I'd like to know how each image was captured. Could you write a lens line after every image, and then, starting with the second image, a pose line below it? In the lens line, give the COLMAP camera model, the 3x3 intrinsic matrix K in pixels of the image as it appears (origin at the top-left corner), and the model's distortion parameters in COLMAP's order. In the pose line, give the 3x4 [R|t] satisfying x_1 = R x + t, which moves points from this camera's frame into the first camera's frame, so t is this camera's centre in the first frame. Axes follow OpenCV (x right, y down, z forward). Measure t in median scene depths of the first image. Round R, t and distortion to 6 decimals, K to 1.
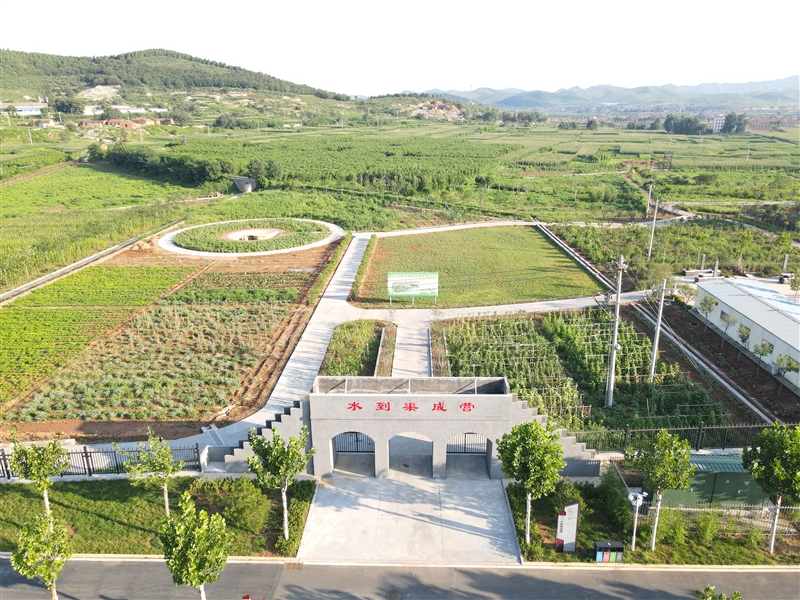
lens RADIAL K [[567.2, 0, 398.4], [0, 567.2, 298.5], [0, 0, 1]] dist [0.034605, -0.022535]
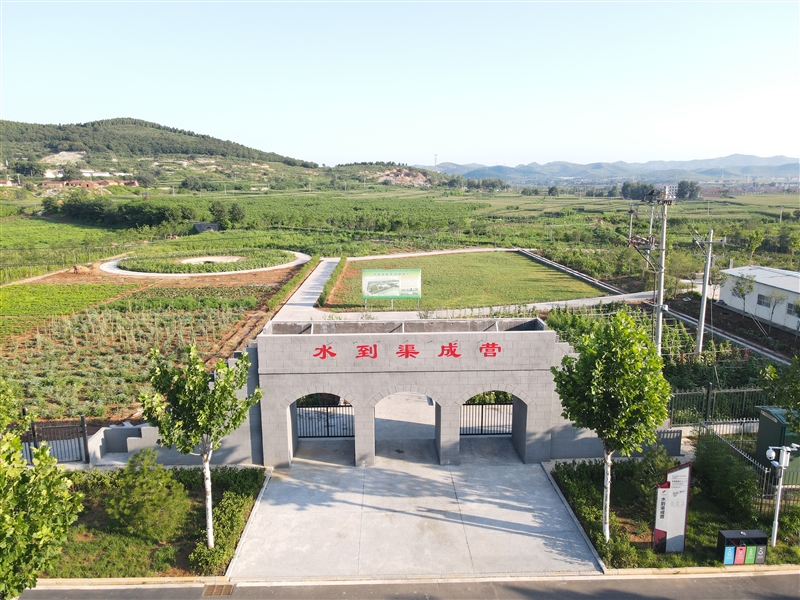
lens RADIAL K [[567.2, 0, 396.9], [0, 567.2, 299.4], [0, 0, 1]] dist [0.034605, -0.022535]
pose [[0.998506, -0.008910, 0.053903, -0.013016], [0.015396, 0.992515, -0.121151, 0.100758], [-0.052420, 0.121800, 0.991169, 0.153579]]
